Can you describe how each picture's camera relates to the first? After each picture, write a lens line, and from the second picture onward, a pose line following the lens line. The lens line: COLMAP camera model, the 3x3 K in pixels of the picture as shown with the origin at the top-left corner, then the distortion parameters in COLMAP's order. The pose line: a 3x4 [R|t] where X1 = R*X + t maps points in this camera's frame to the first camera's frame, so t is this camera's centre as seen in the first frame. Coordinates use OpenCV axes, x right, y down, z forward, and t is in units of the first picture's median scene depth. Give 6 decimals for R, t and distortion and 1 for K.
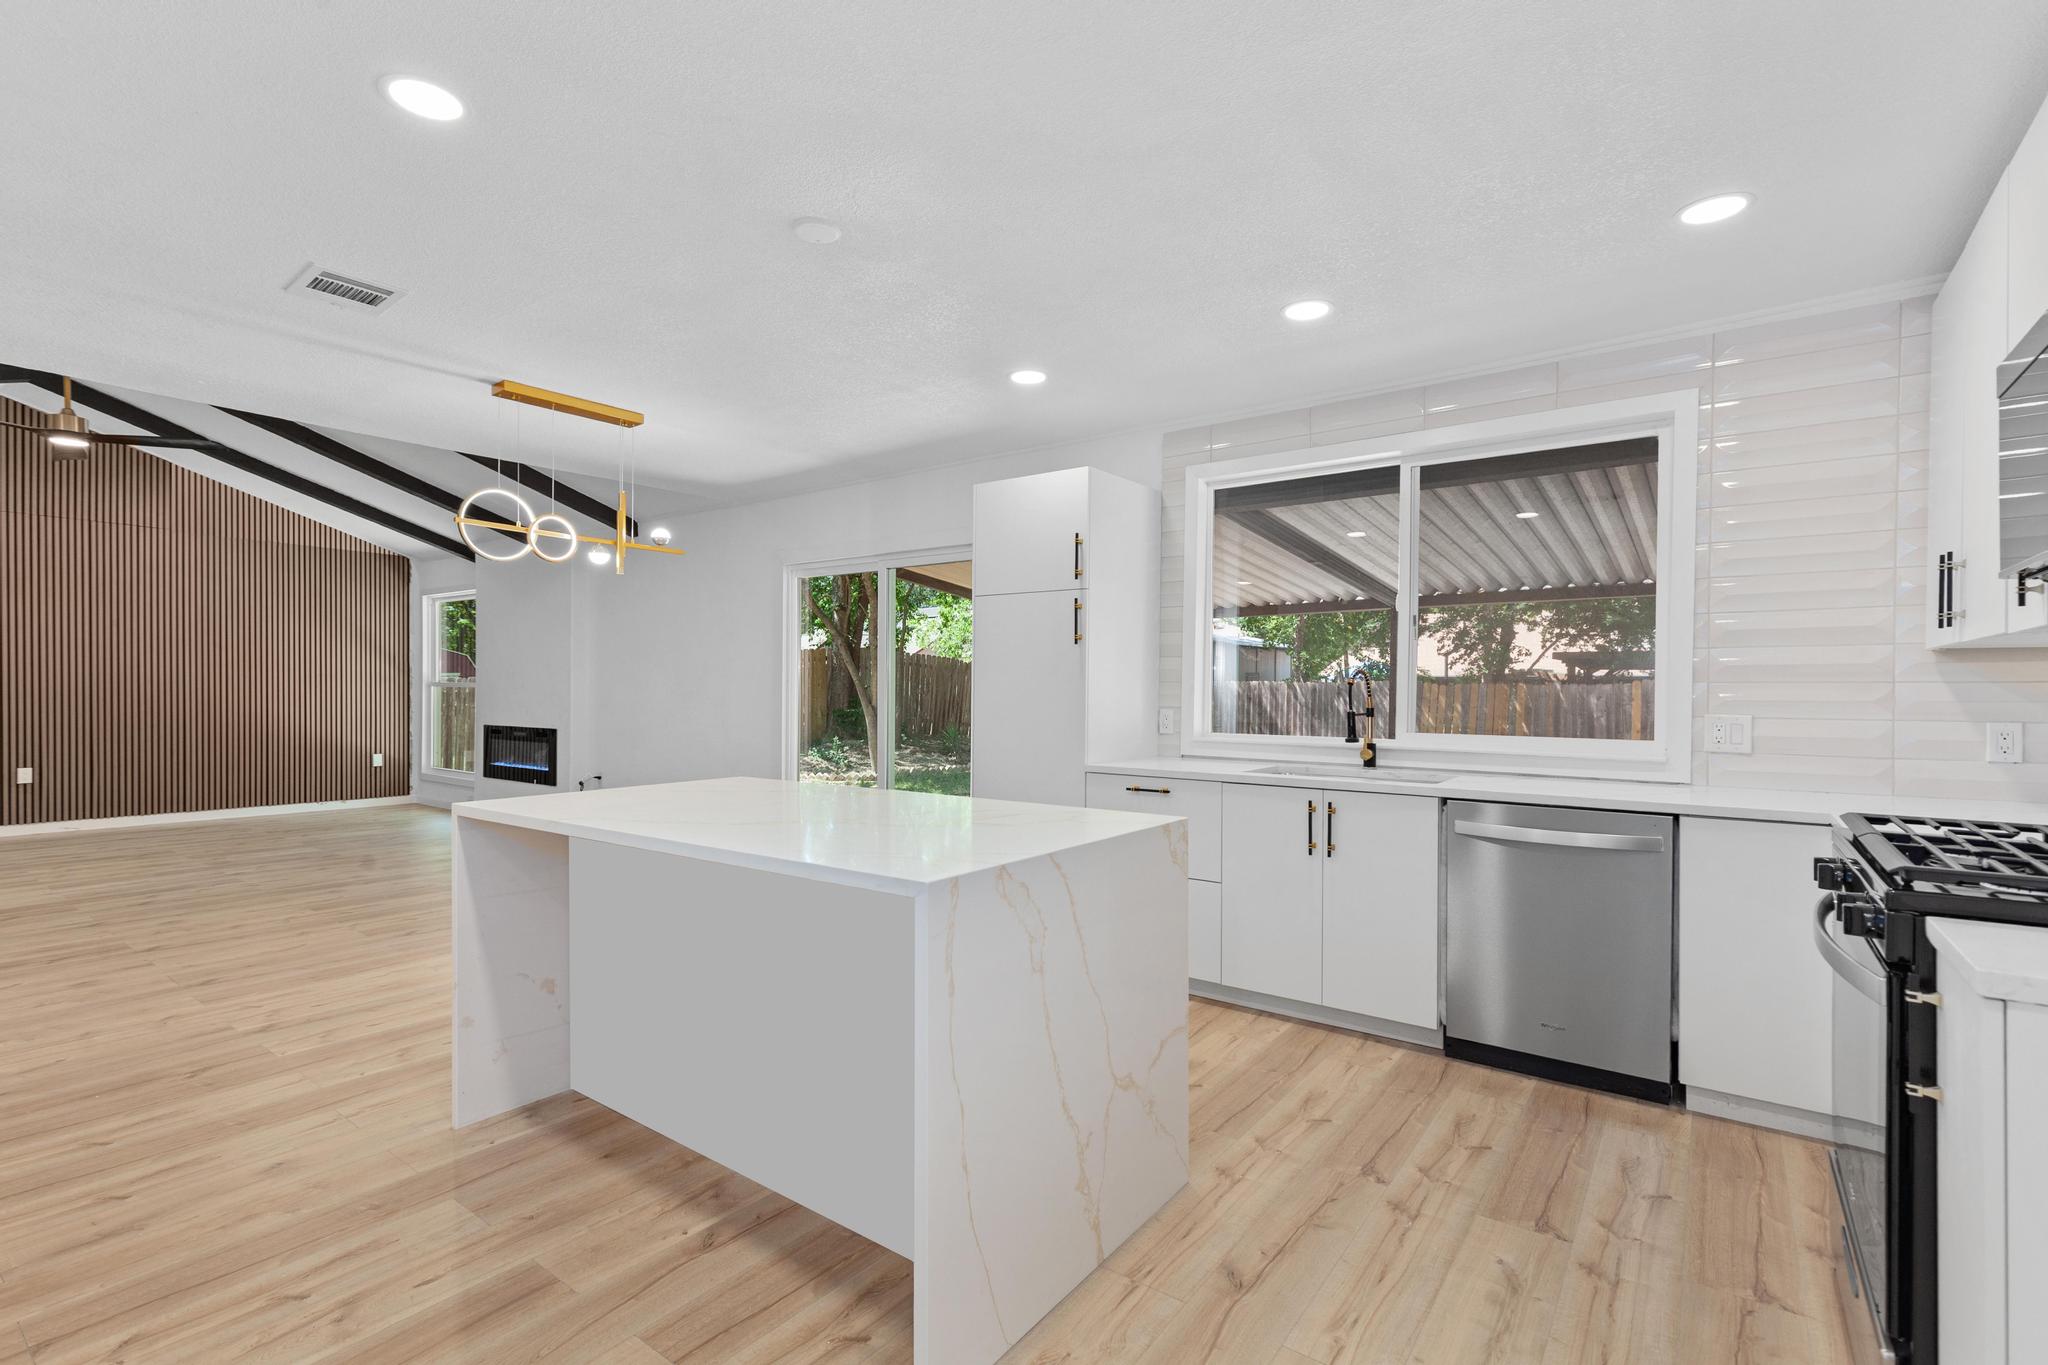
lens RADIAL K [[933.1, 0, 1032.6], [0, 933.1, 696.0], [0, 0, 1]] dist [0.002981, 0.000097]
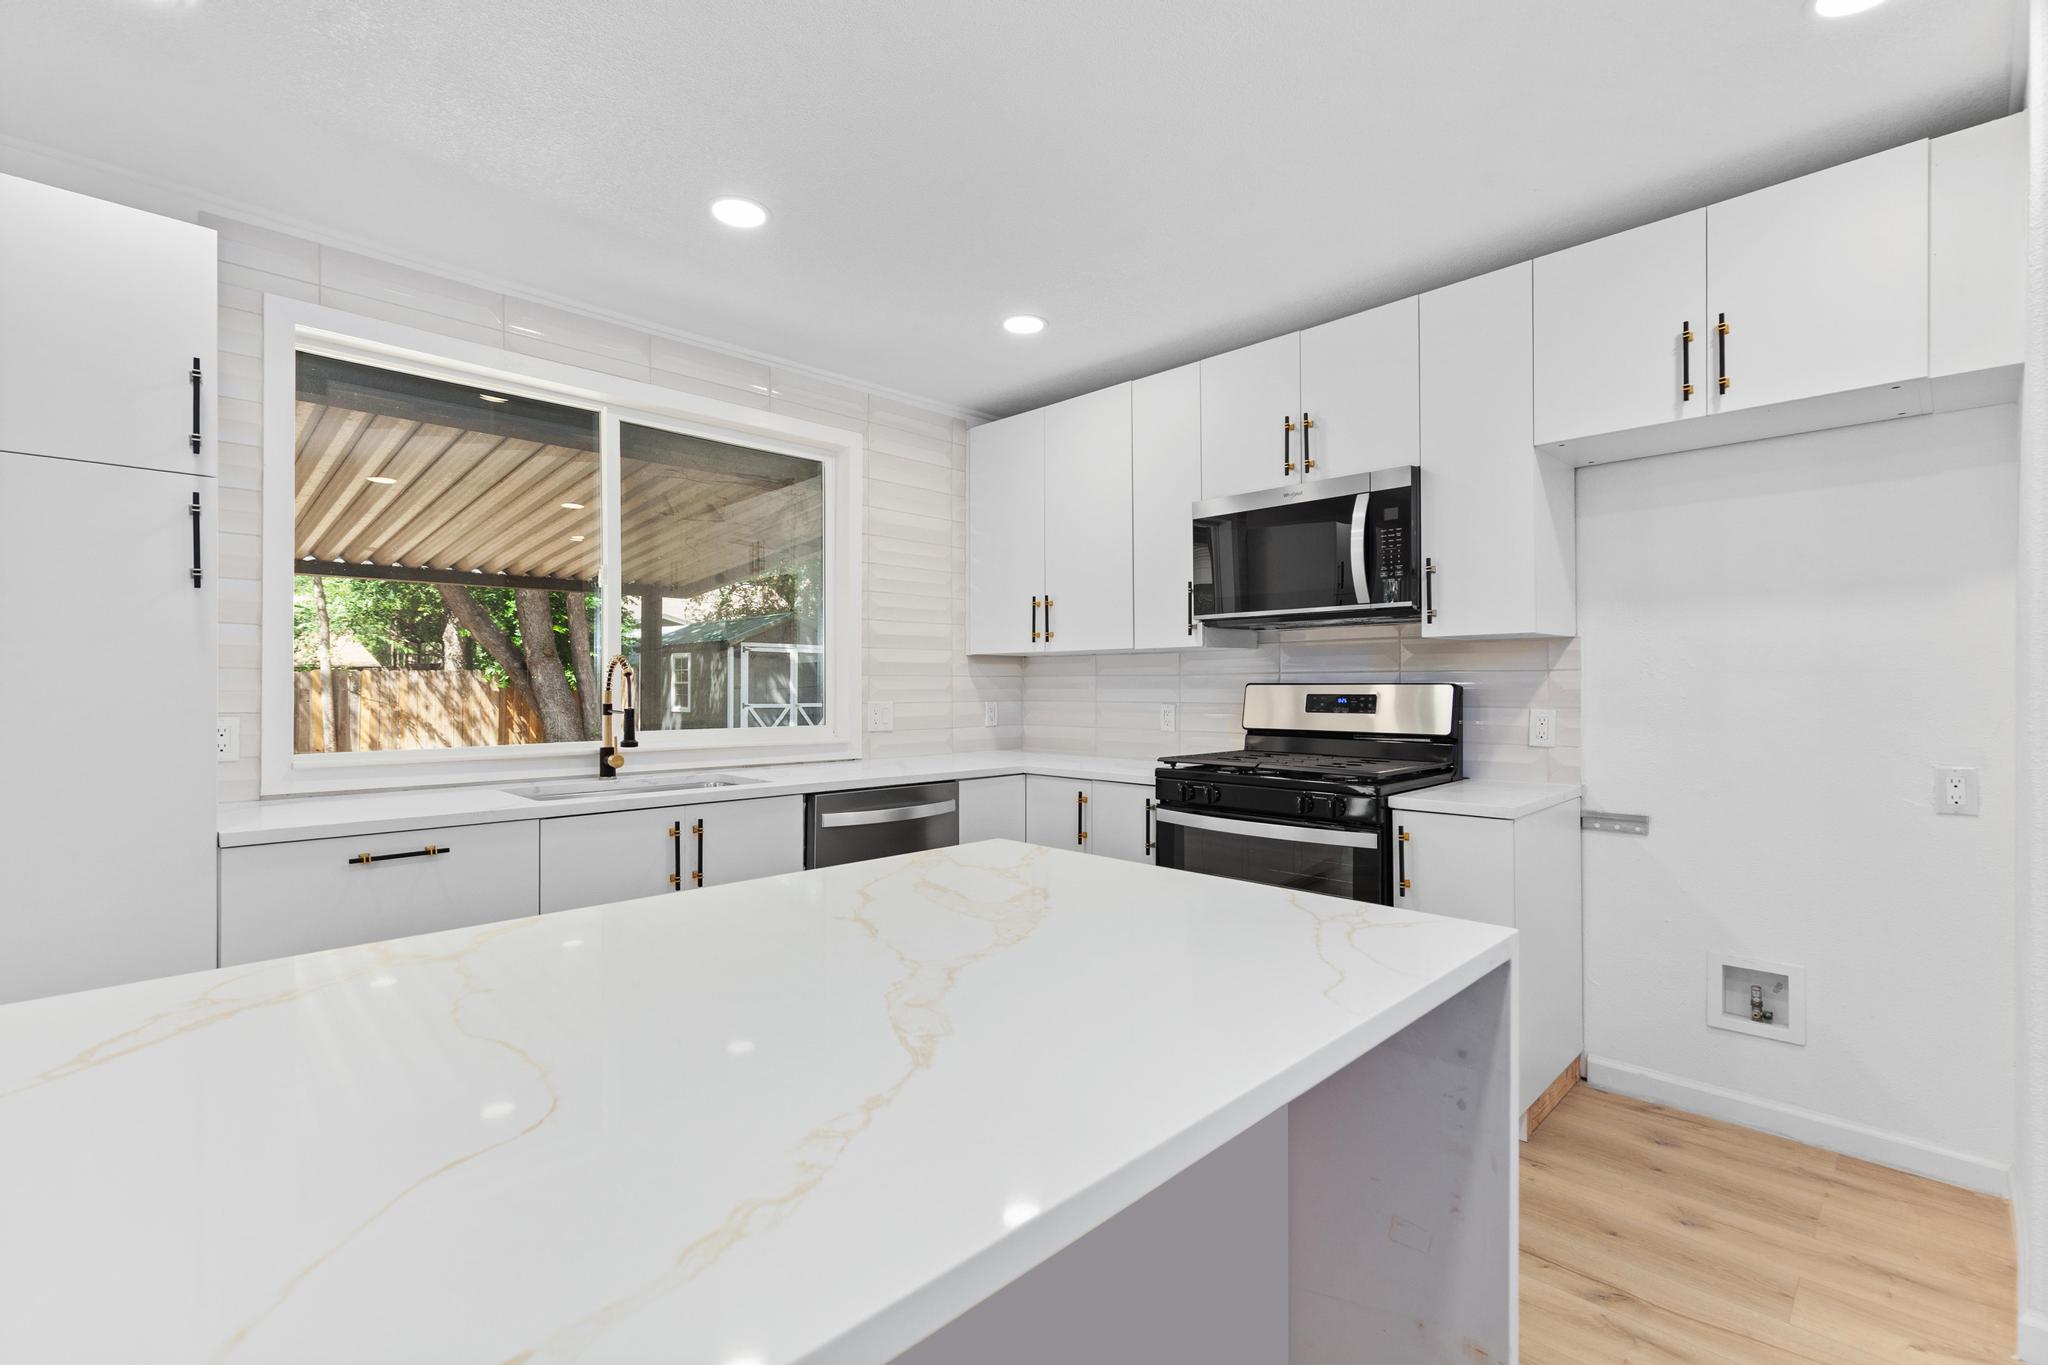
lens RADIAL K [[918.1, 0, 1016.3], [0, 918.1, 690.9], [0, 0, 1]] dist [0.003233, -0.000253]
pose [[0.153047, -0.009526, 0.988173, -0.401960], [0.008909, 0.999926, 0.008260, -0.002294], [-0.988179, 0.007539, 0.153120, 0.561347]]
